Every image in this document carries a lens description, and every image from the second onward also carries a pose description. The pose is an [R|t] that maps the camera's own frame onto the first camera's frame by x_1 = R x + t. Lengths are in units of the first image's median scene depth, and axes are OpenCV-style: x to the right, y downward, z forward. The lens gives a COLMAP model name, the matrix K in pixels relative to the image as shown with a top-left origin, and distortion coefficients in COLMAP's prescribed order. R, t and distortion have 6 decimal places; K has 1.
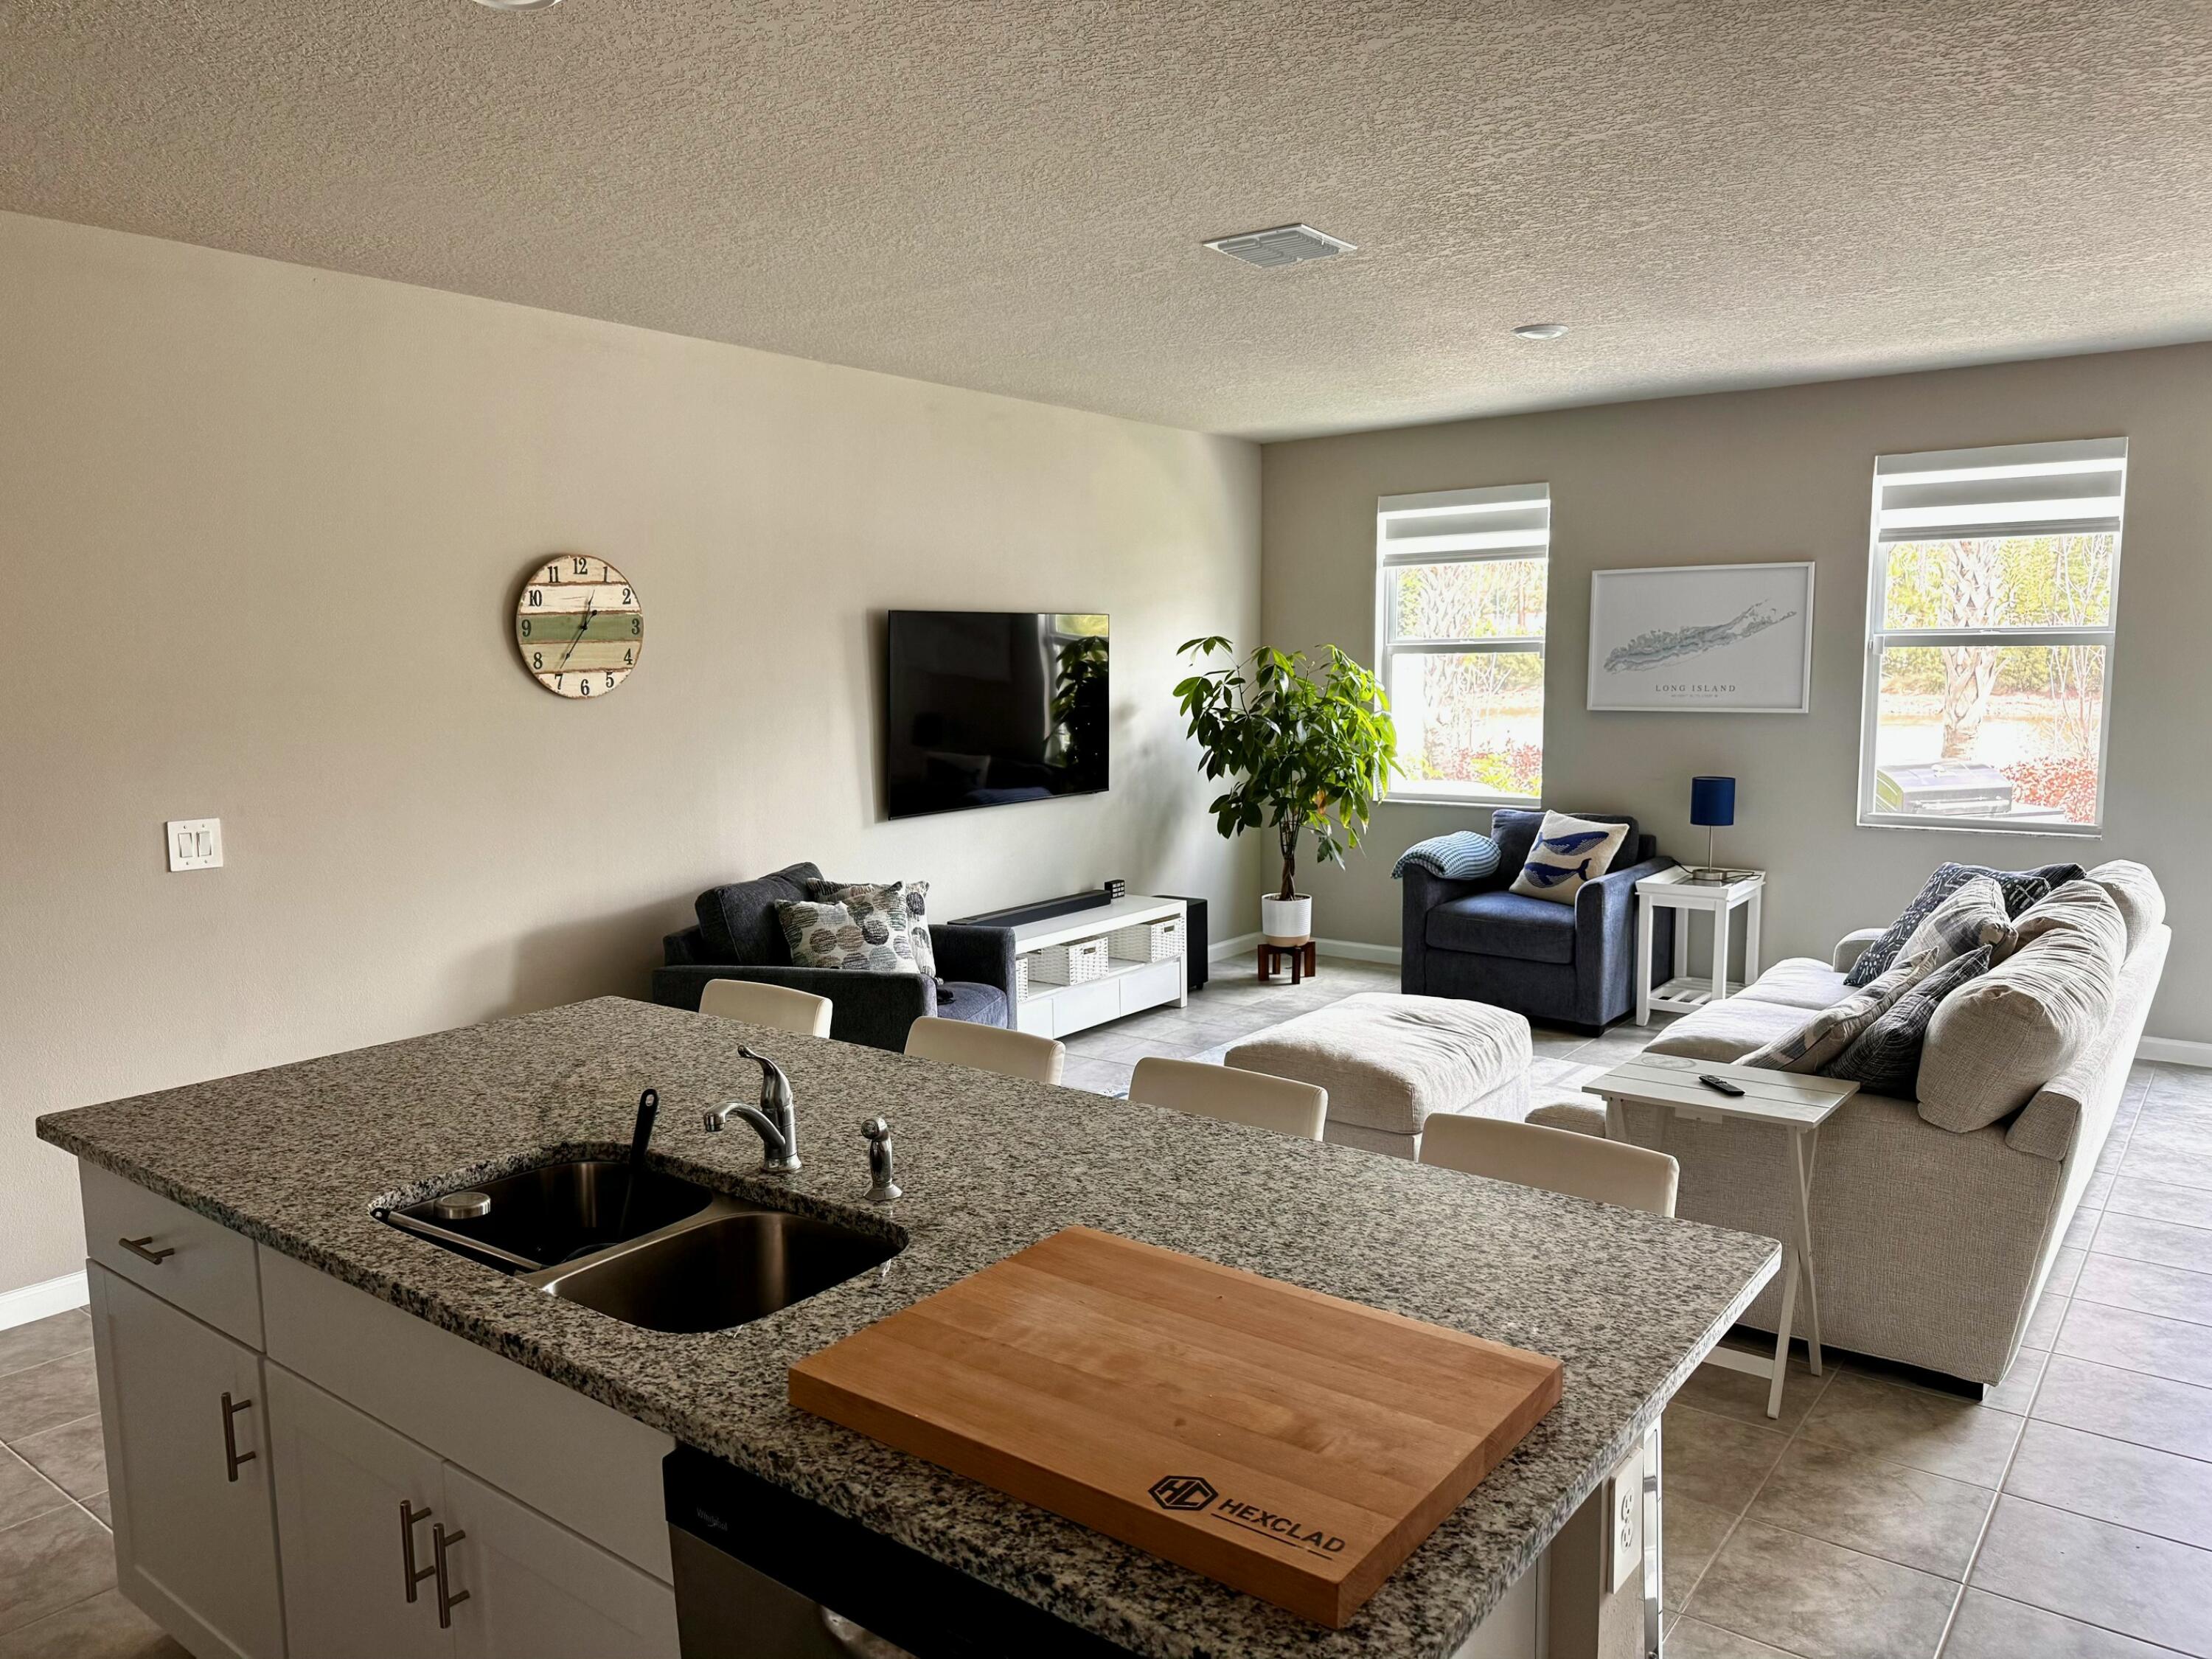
lens RADIAL K [[1539.3, 0, 1101.2], [0, 1539.3, 835.2], [0, 0, 1]] dist [0.017762, -0.007536]
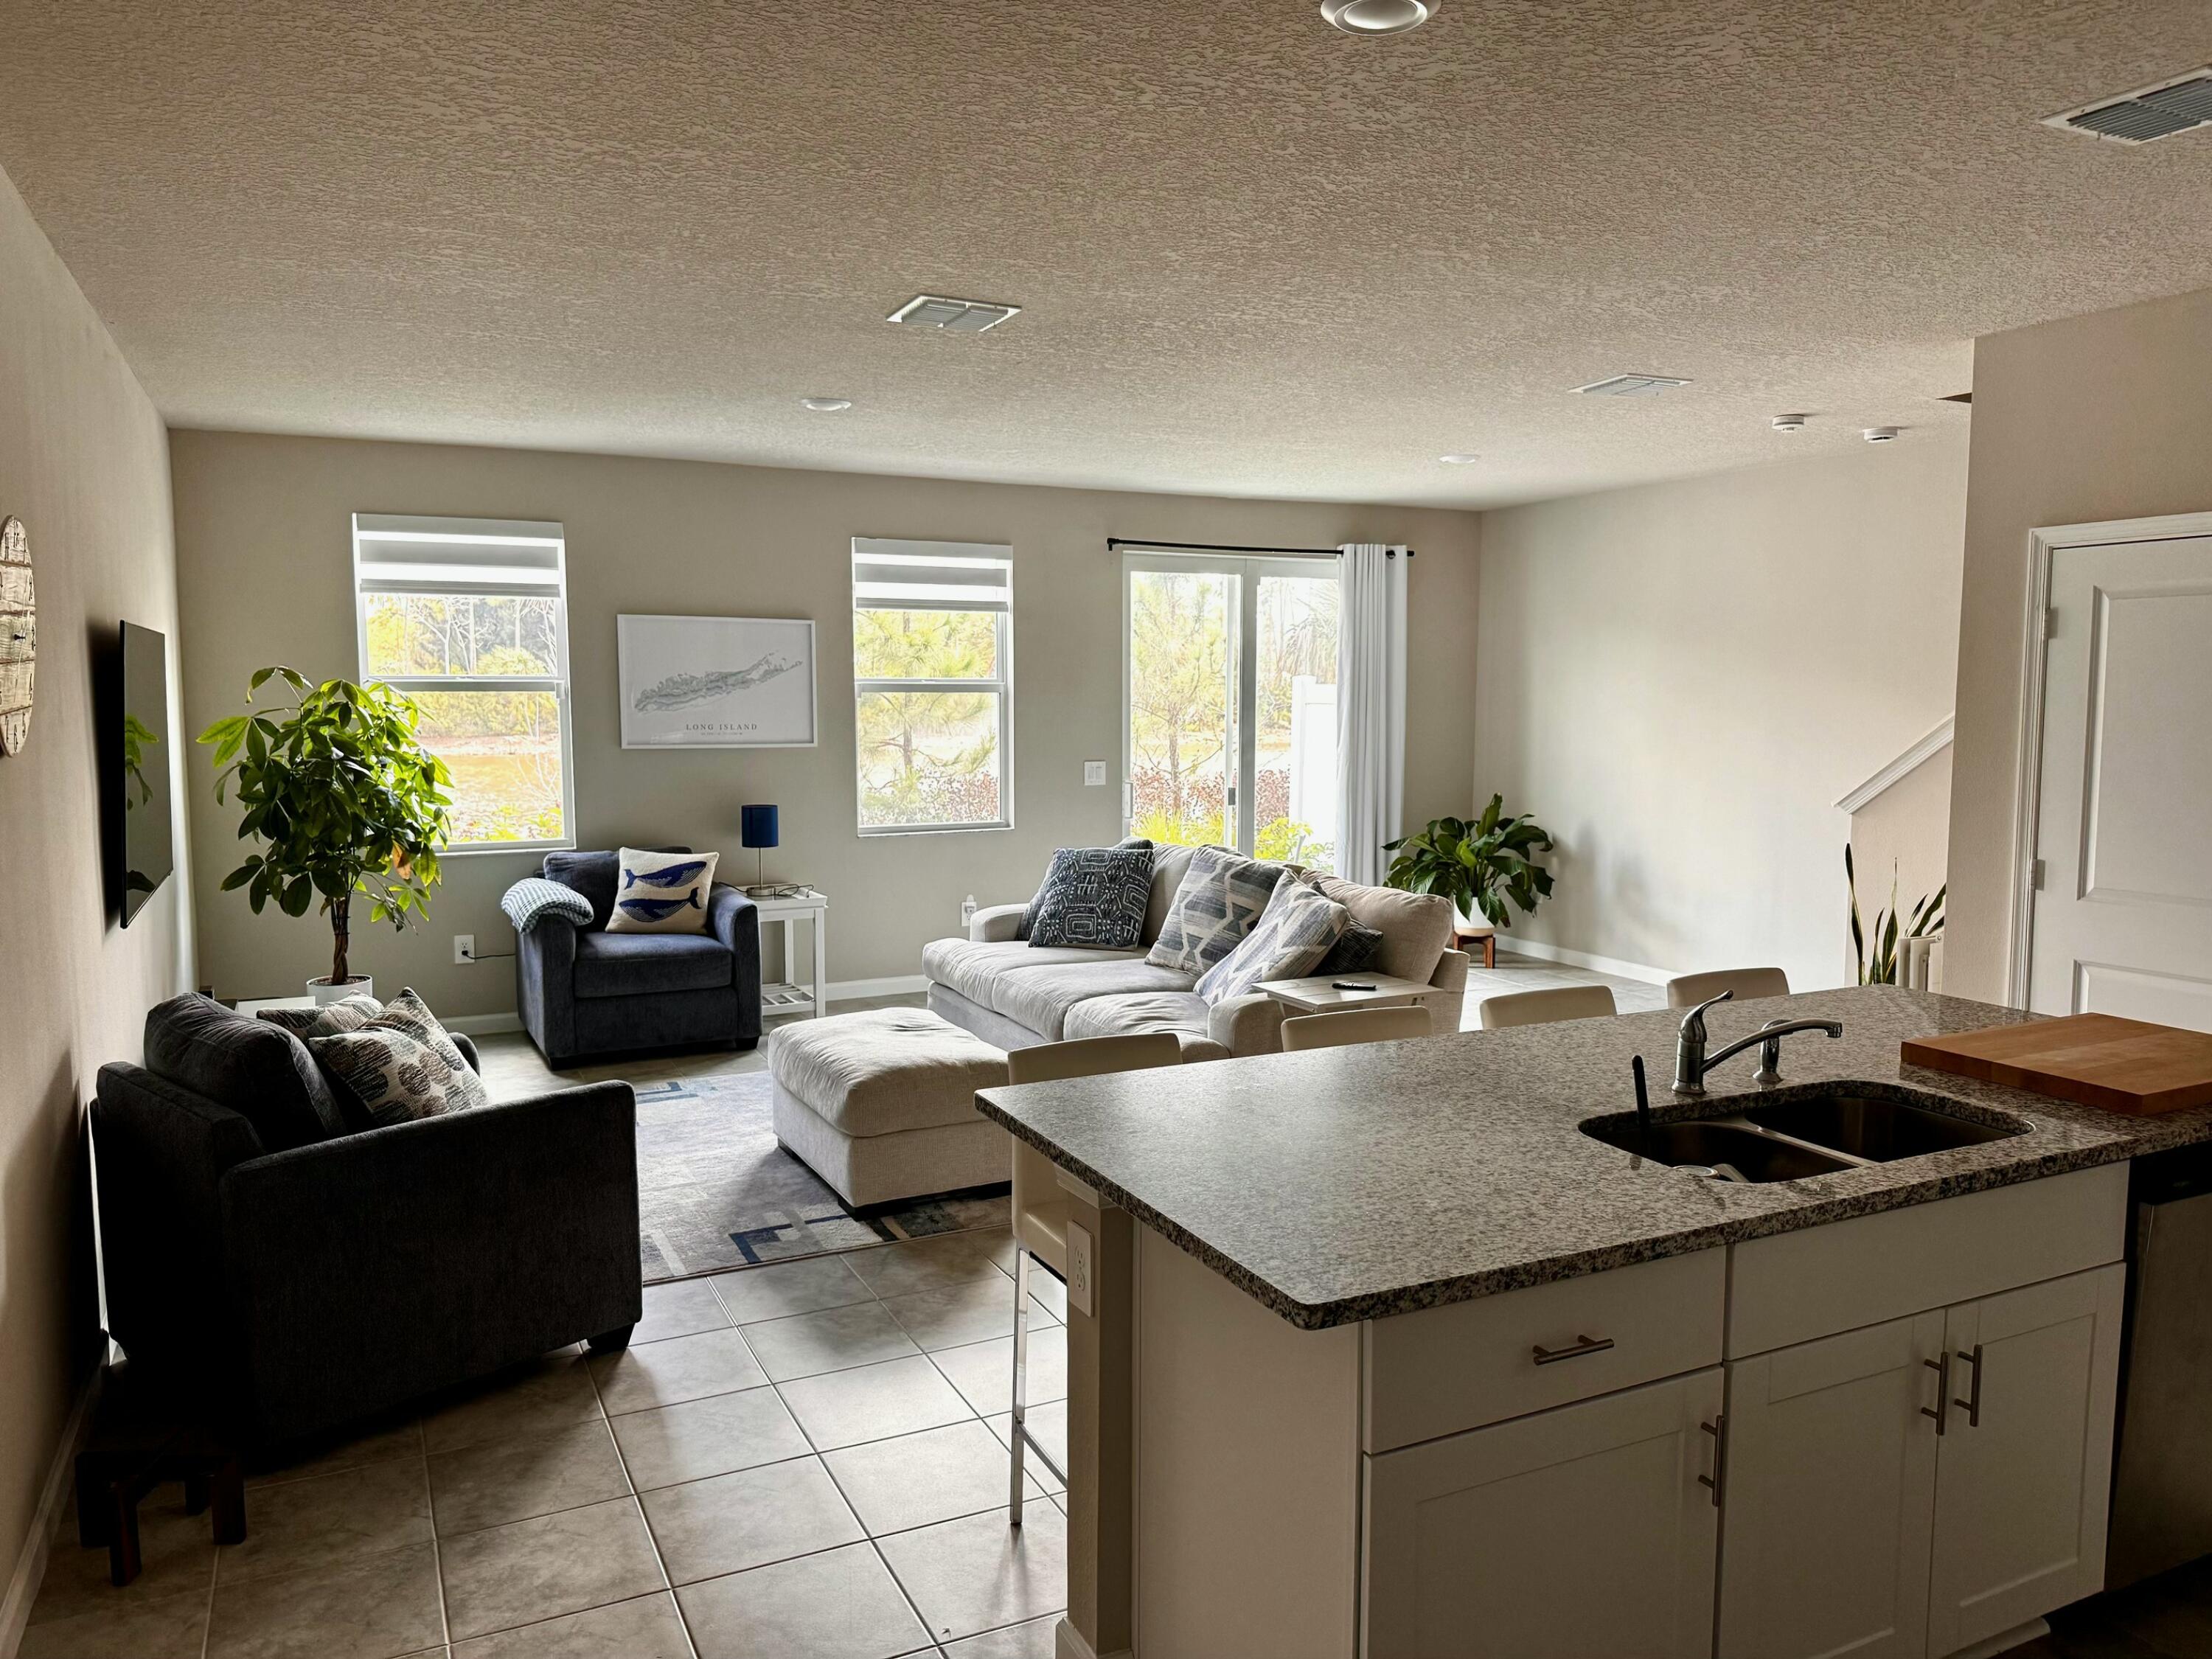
lens RADIAL K [[1539.3, 0, 1104.0], [0, 1539.3, 828.3], [0, 0, 1]] dist [0.017762, -0.007536]
pose [[0.426421, -0.067944, 0.901970, -0.504831], [0.101625, 0.994460, 0.026867, -0.024852], [-0.898798, 0.080206, 0.430963, 0.285284]]
